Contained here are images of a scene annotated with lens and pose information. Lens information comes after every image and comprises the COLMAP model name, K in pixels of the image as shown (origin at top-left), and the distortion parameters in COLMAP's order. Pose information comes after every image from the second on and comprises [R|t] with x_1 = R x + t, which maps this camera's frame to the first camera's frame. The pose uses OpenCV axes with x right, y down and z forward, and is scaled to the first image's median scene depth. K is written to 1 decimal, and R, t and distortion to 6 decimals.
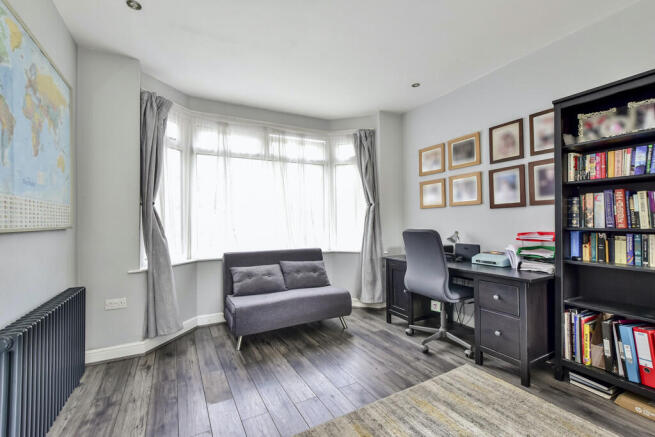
lens RADIAL K [[286.9, 0, 328.3], [0, 286.9, 218.1], [0, 0, 1]] dist [-0.004697, 0.001750]
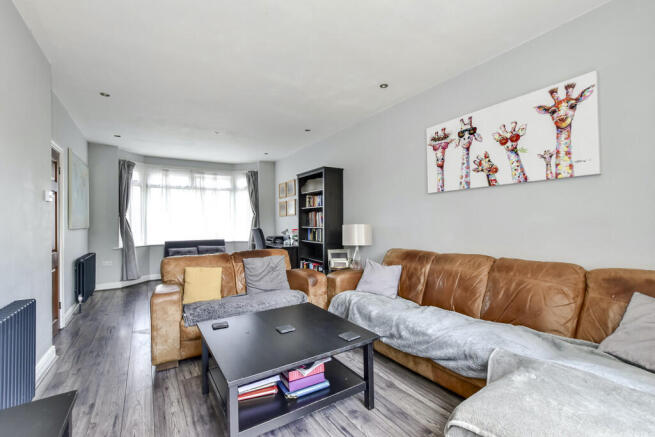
lens RADIAL K [[286.9, 0, 325.9], [0, 286.9, 218.4], [0, 0, 1]] dist [-0.004697, 0.001750]
pose [[0.997361, -0.000988, 0.072599, 0.455823], [0.001253, 0.999993, -0.003605, -0.015729], [-0.072595, 0.003686, 0.997355, -0.781289]]
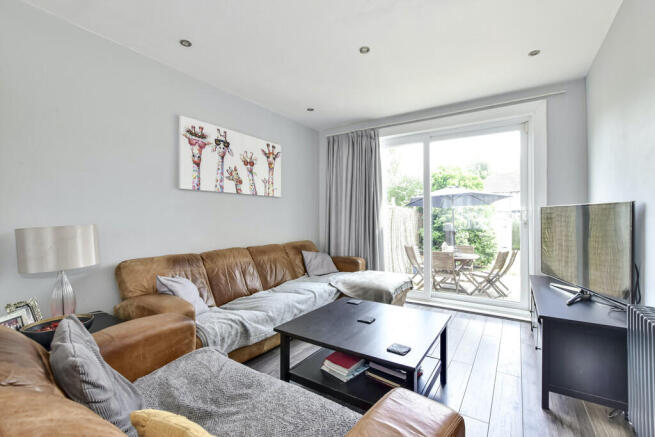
lens RADIAL K [[286.9, 0, 325.9], [0, 286.9, 217.0], [0, 0, 1]] dist [-0.004697, 0.001750]
pose [[-0.464317, 0.017906, 0.885488, -0.244915], [-0.003165, 0.999756, -0.021876, 0.002663], [-0.885663, -0.012960, -0.464147, 0.446088]]
